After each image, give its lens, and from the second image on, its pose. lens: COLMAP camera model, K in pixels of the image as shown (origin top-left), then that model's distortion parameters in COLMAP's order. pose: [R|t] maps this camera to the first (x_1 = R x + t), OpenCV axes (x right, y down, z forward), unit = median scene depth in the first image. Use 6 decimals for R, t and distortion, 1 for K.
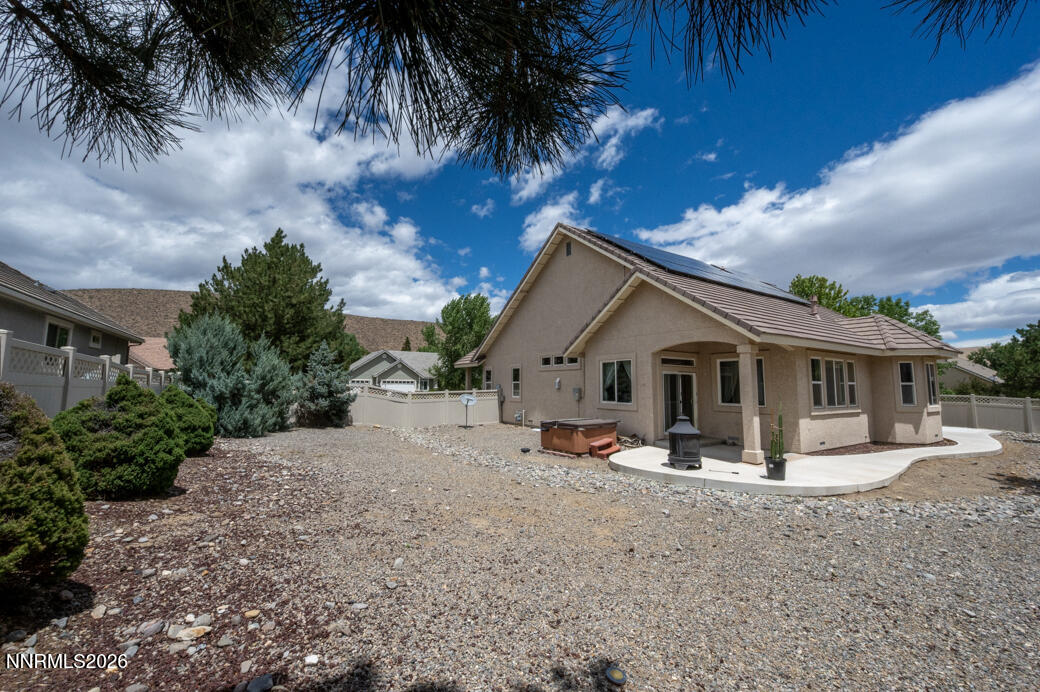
lens RADIAL K [[421.0, 0, 521.8], [0, 421.0, 344.0], [0, 0, 1]] dist [-0.002758, 0.000128]
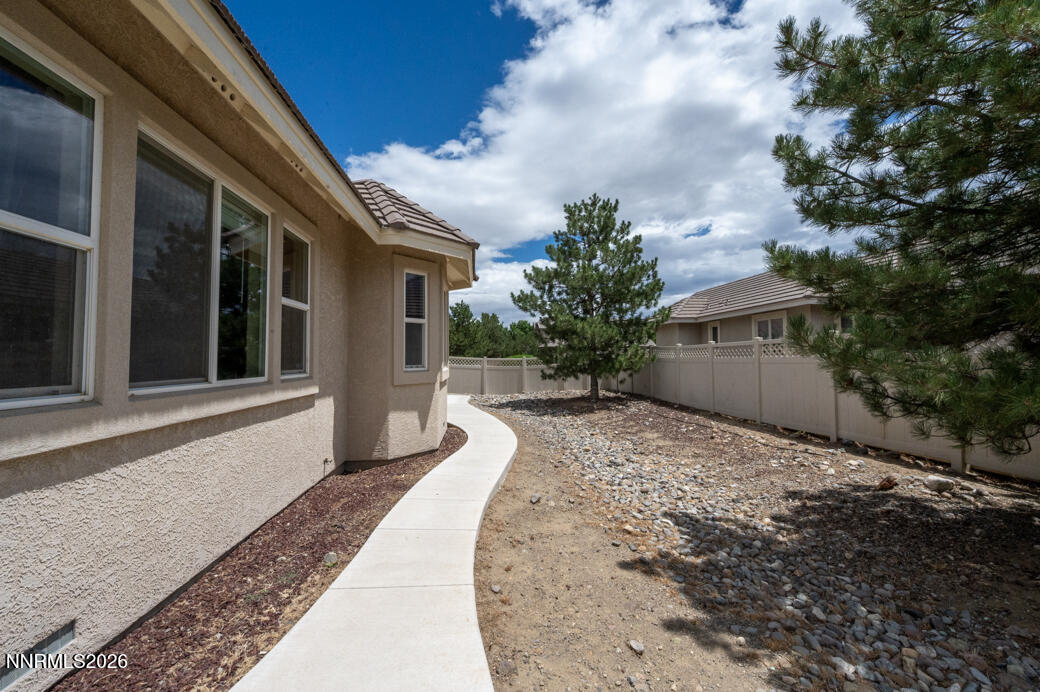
lens RADIAL K [[421.0, 0, 521.8], [0, 421.0, 344.0], [0, 0, 1]] dist [-0.002758, 0.000128]
pose [[0.467767, 0.018777, 0.883652, 0.593526], [-0.081288, 0.996451, 0.021856, 0.102914], [-0.880106, -0.082054, 0.467633, 0.711393]]
